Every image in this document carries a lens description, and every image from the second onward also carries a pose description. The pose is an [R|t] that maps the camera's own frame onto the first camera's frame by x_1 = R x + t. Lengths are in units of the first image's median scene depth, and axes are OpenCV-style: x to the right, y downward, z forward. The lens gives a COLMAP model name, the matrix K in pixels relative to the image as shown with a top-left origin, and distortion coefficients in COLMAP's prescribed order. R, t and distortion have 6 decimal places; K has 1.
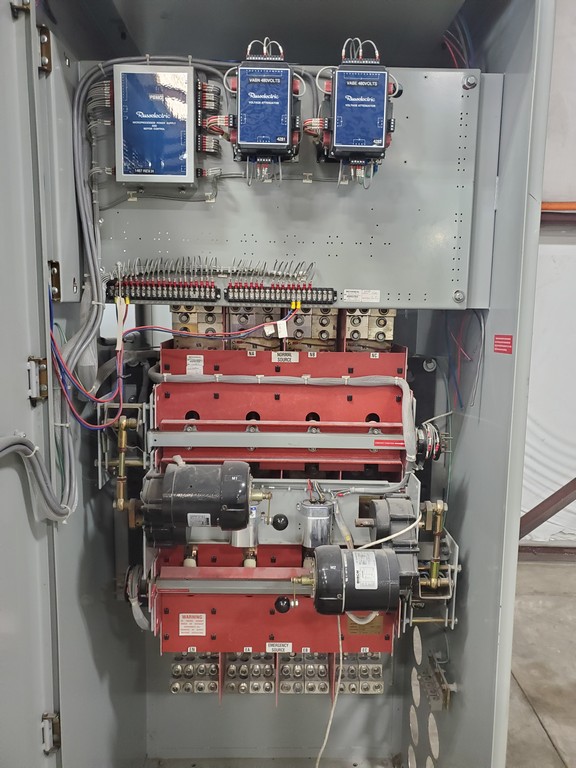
lens RADIAL K [[592.3, 0, 287.4], [0, 592.3, 379.6], [0, 0, 1]] dist [0.052835, -0.034646]
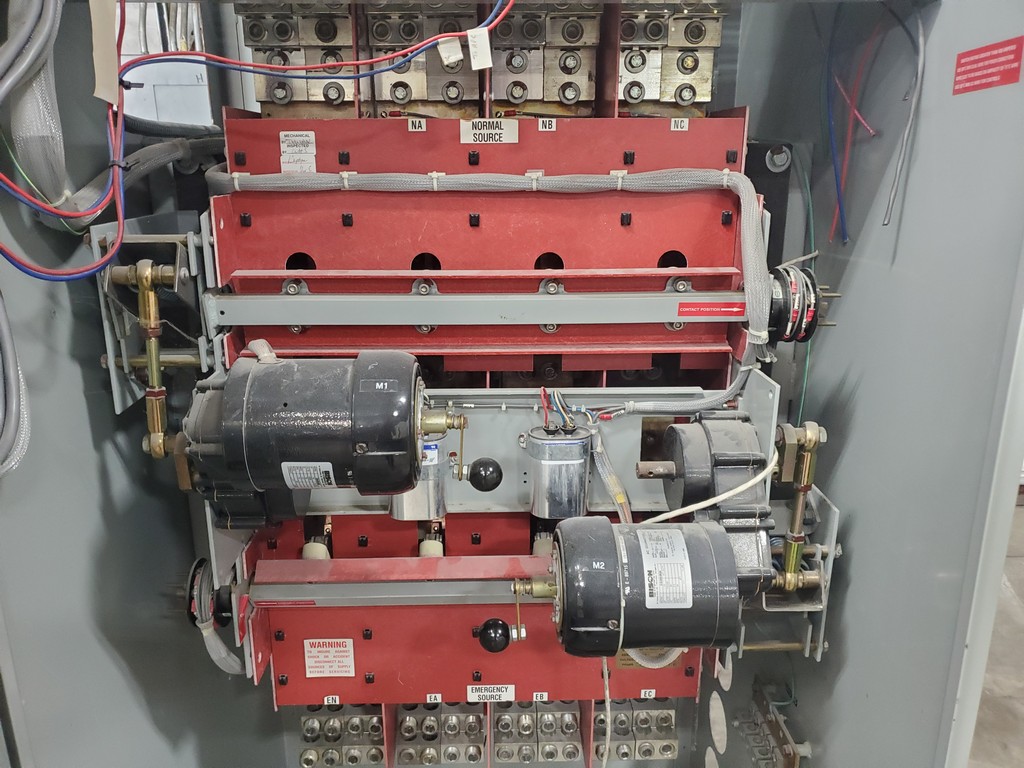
lens RADIAL K [[789.8, 0, 511.4], [0, 789.8, 387.9], [0, 0, 1]] dist [0.052835, -0.034646]
pose [[0.999716, -0.020890, 0.011447, 0.002414], [0.018938, 0.988507, 0.149982, 0.068711], [-0.014449, -0.149723, 0.988622, 0.344958]]
